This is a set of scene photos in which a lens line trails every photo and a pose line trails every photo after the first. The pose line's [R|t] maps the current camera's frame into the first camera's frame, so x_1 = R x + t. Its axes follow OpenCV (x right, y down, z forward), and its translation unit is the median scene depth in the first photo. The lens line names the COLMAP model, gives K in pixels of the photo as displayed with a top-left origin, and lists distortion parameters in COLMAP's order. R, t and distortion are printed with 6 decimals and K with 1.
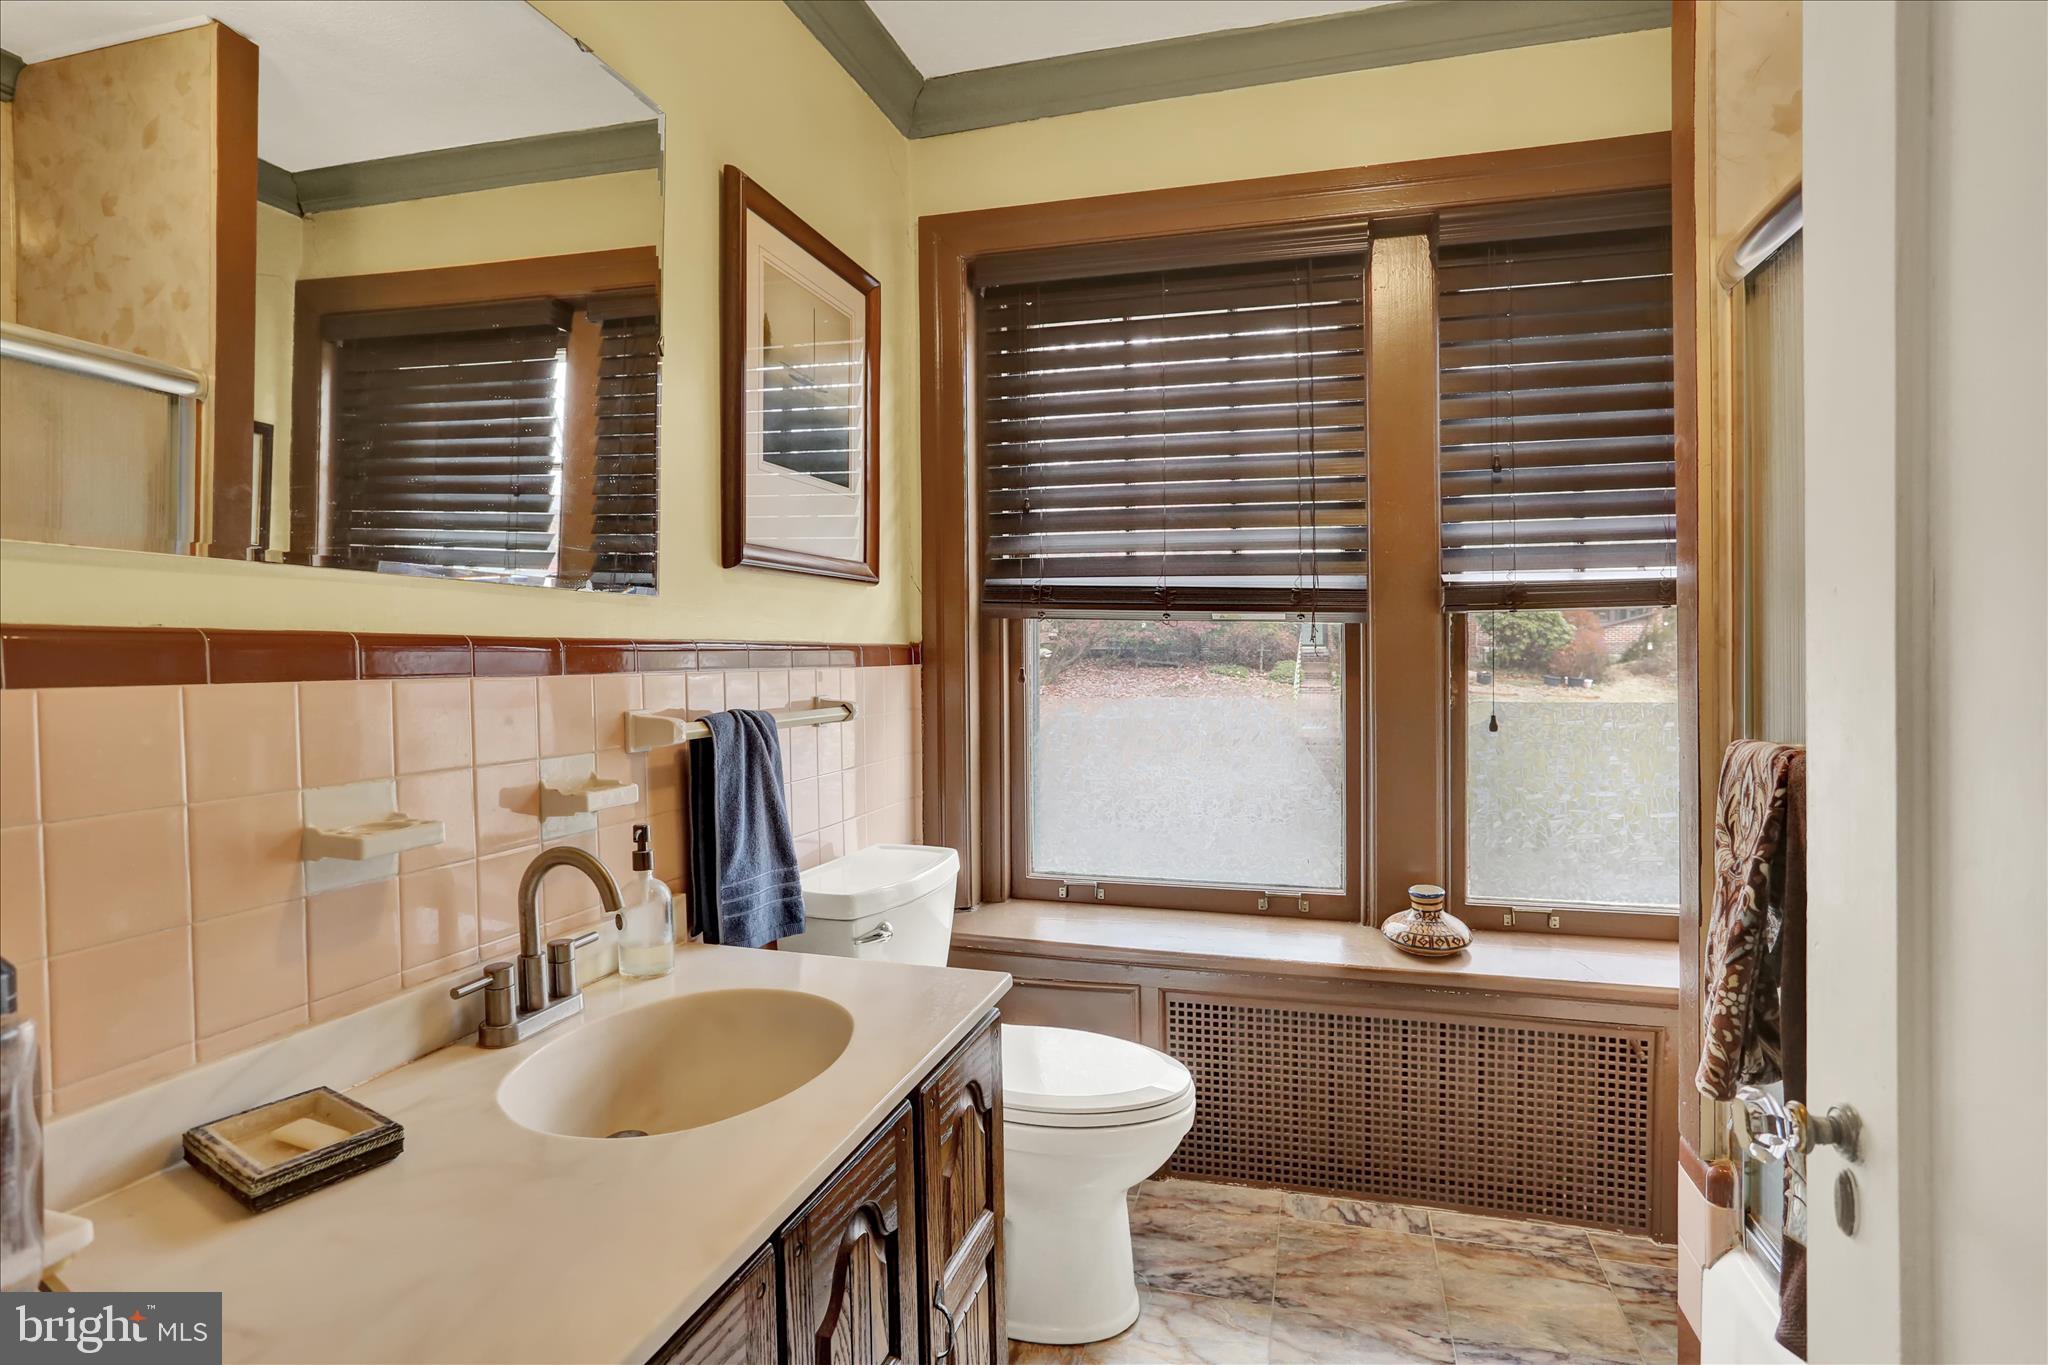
lens RADIAL K [[1016.3, 0, 1014.9], [0, 1016.3, 673.8], [0, 0, 1]] dist [-0.027147, 0.001378]
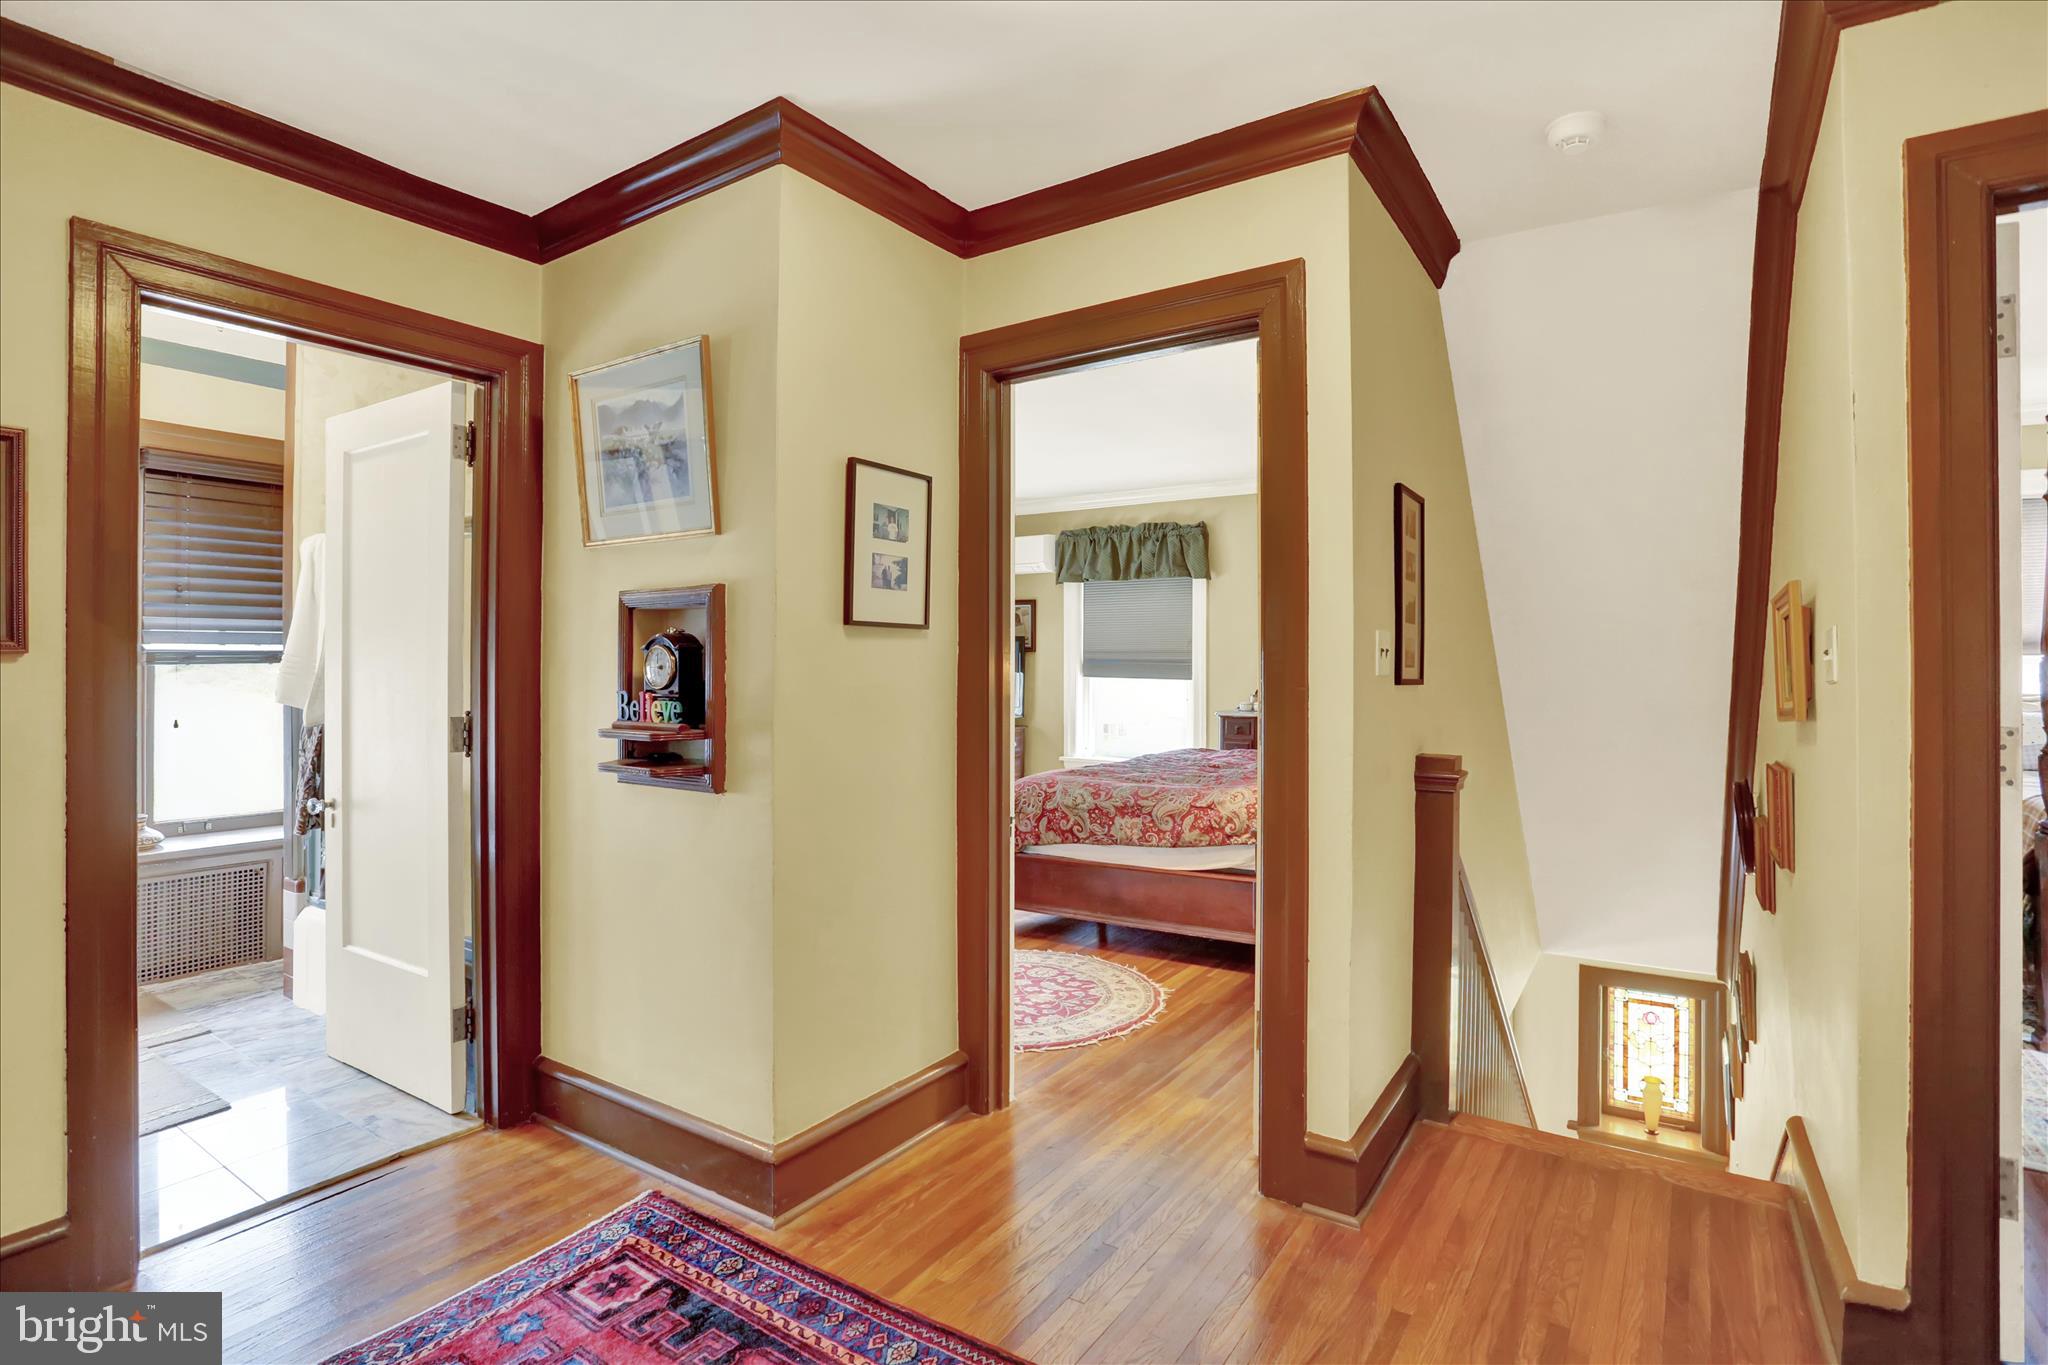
lens RADIAL K [[1016.3, 0, 1016.0], [0, 1016.3, 660.1], [0, 0, 1]] dist [-0.027147, 0.001378]
pose [[0.312321, 0.005328, 0.949962, -0.819900], [0.002314, 0.999977, -0.006369, -0.055913], [-0.949974, 0.004188, 0.312301, -1.094224]]
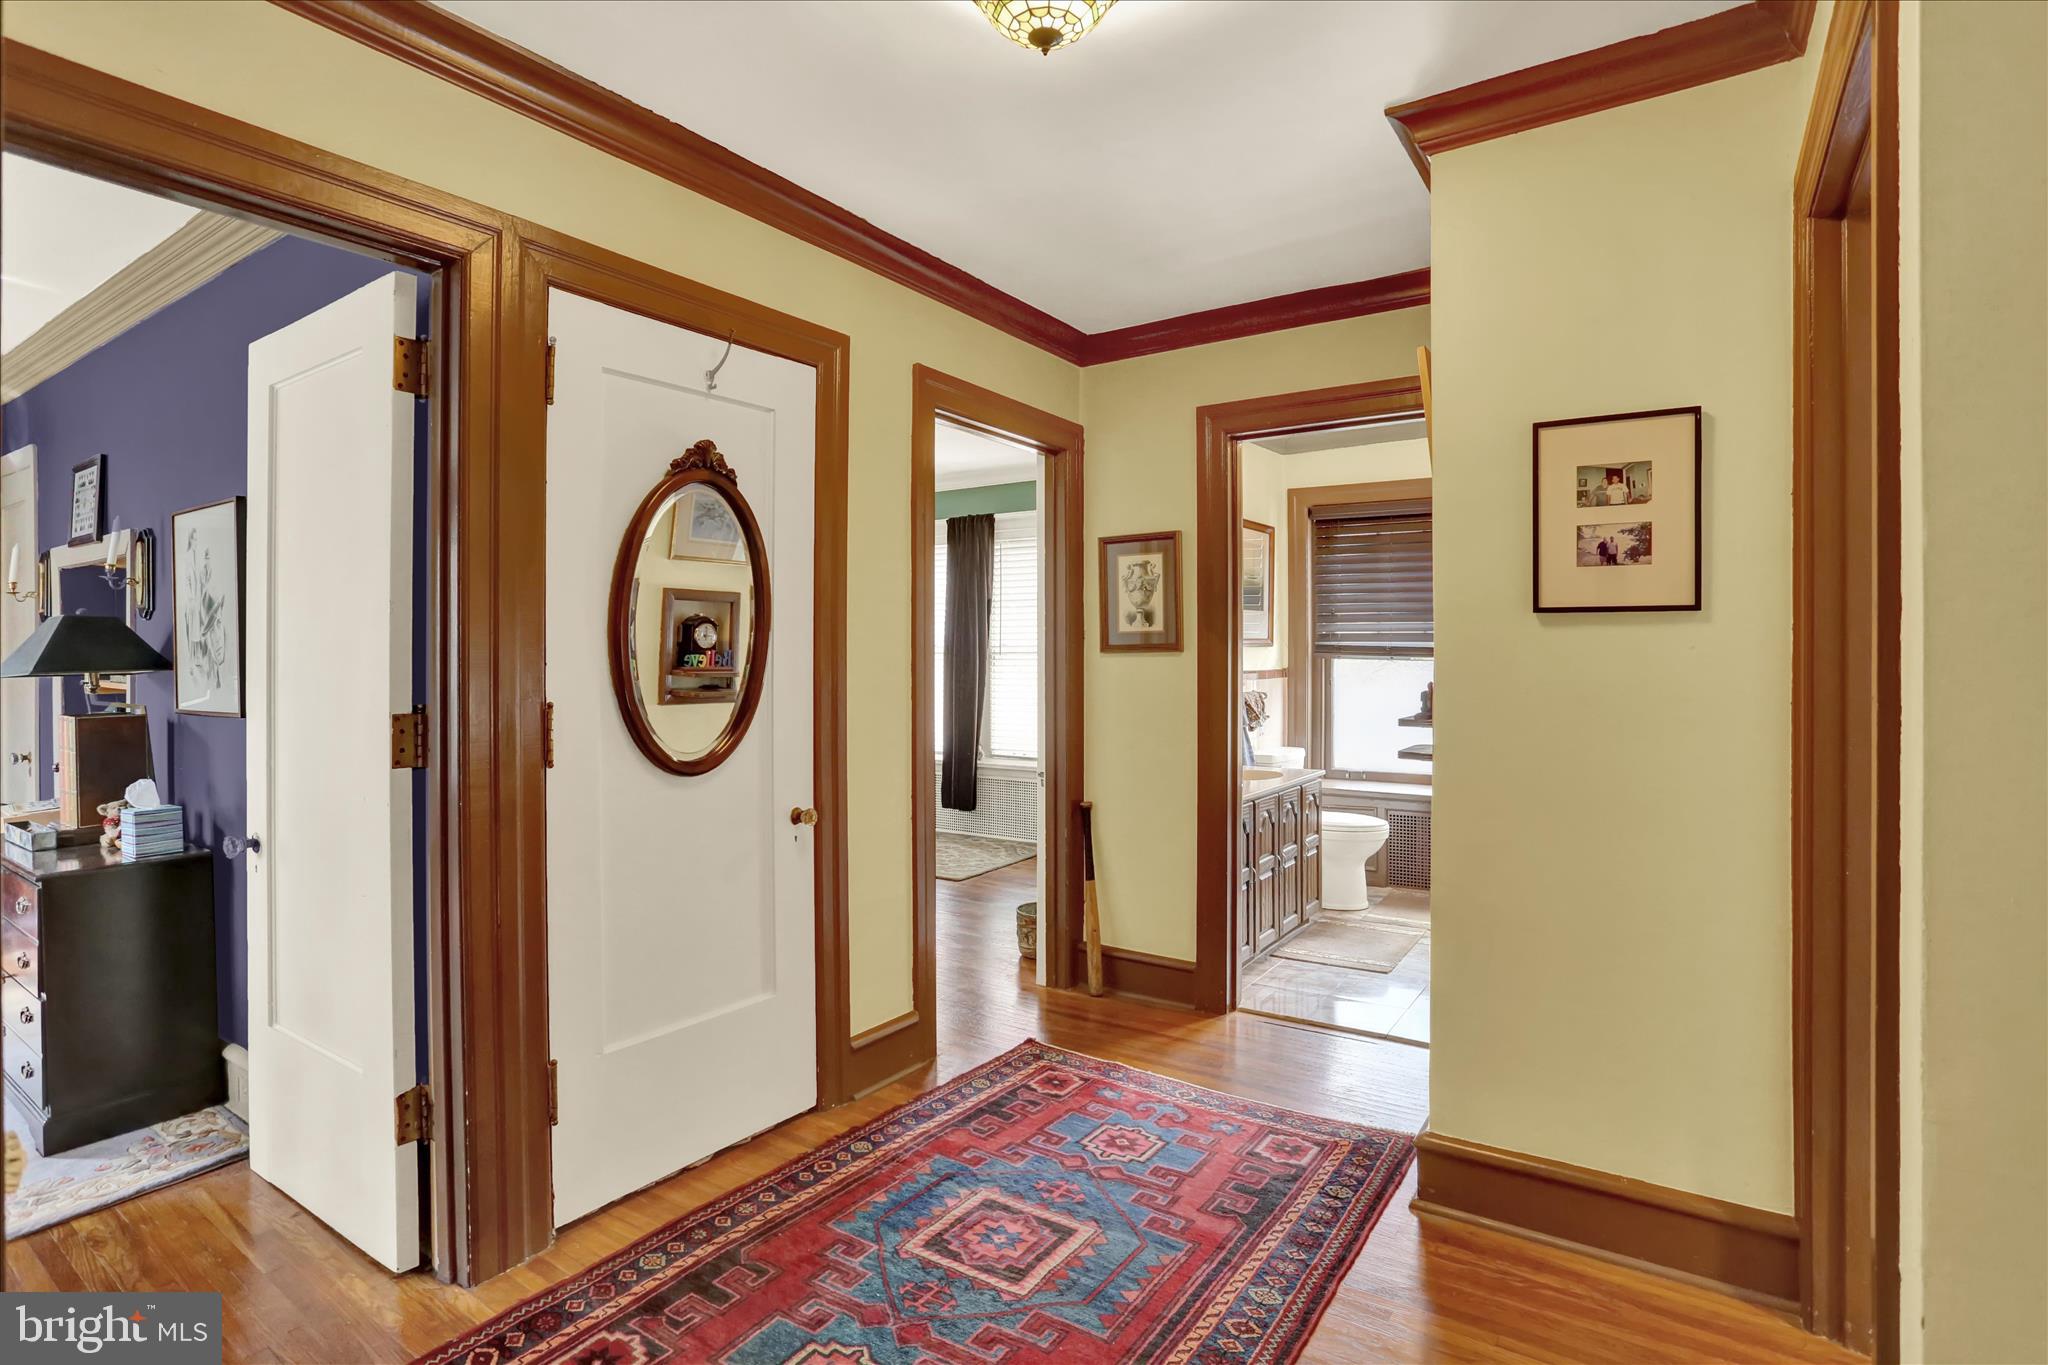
lens RADIAL K [[1016.3, 0, 1020.3], [0, 1016.3, 667.8], [0, 0, 1]] dist [-0.027147, 0.001378]
pose [[0.952688, 0.008714, -0.303825, 0.040412], [-0.006051, 0.999935, 0.009703, -0.055167], [0.303890, -0.007405, 0.952678, -1.685404]]
